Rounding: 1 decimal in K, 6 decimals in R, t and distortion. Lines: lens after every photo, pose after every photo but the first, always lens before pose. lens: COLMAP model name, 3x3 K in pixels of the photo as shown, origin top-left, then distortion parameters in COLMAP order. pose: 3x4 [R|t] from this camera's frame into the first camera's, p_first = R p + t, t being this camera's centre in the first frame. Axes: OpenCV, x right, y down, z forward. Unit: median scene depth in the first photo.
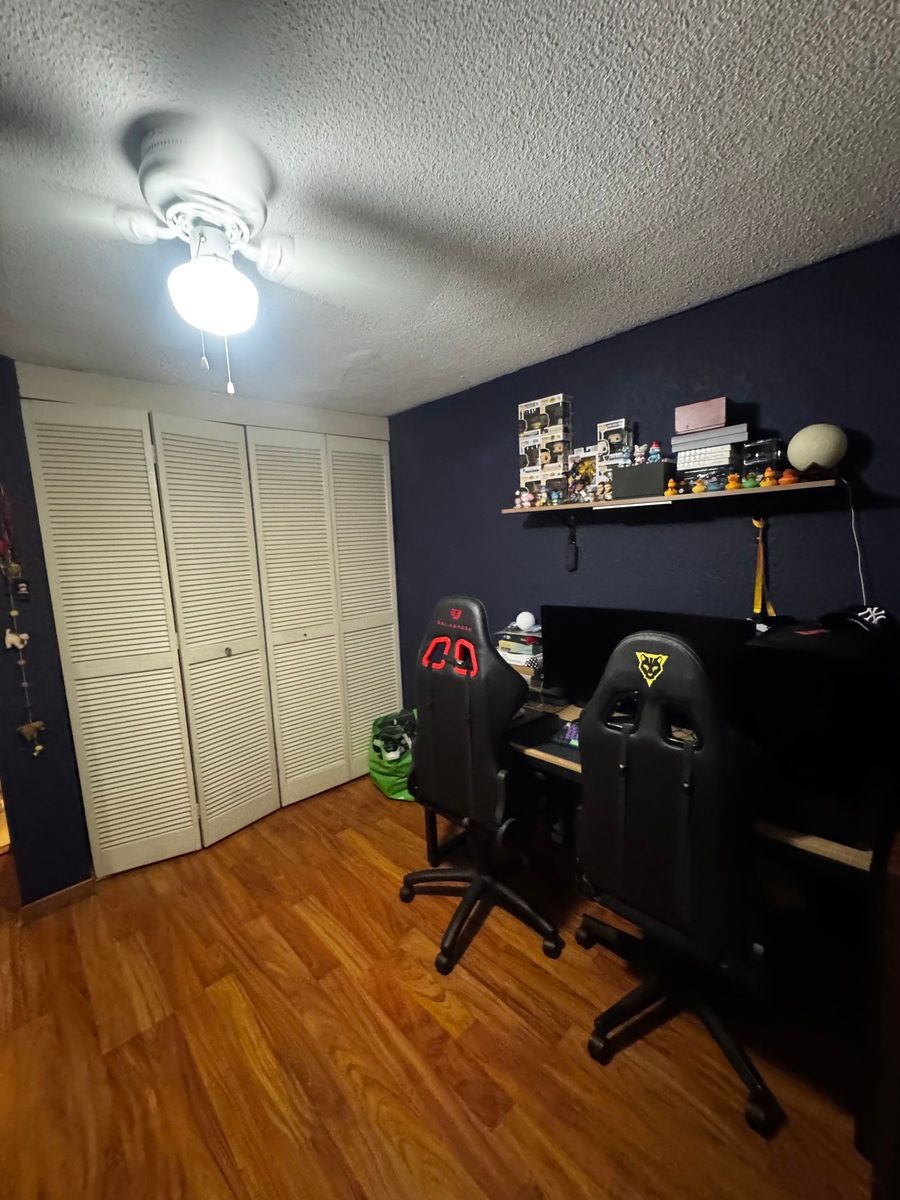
lens RADIAL K [[479.1, 0, 449.7], [0, 479.1, 599.2], [0, 0, 1]] dist [-0.002478, -0.000047]
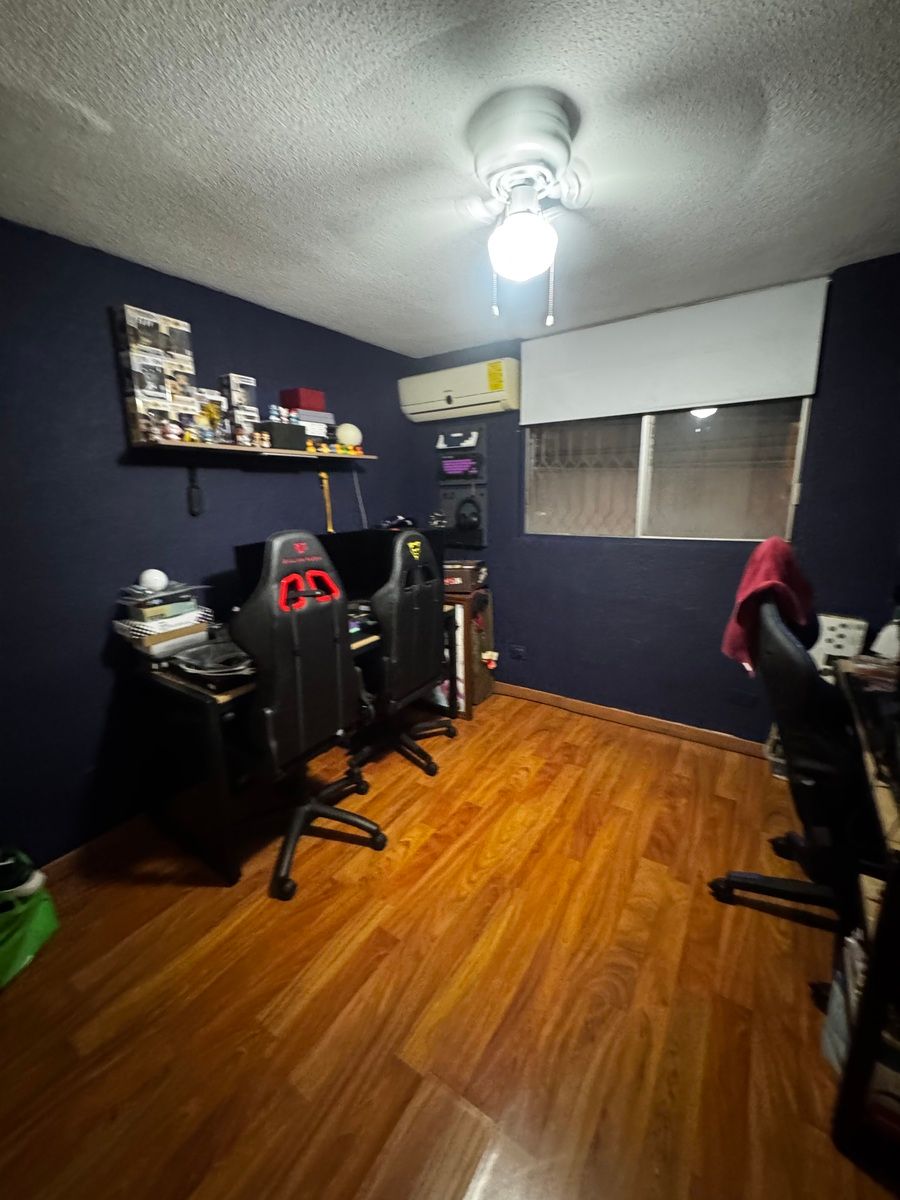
lens RADIAL K [[479.1, 0, 448.4], [0, 479.1, 598.4], [0, 0, 1]] dist [-0.002478, -0.000047]
pose [[-0.214578, -0.173279, 0.961213, -0.997599], [0.145571, 0.967471, 0.206904, -0.027847], [-0.965798, 0.184322, -0.182374, 0.880564]]
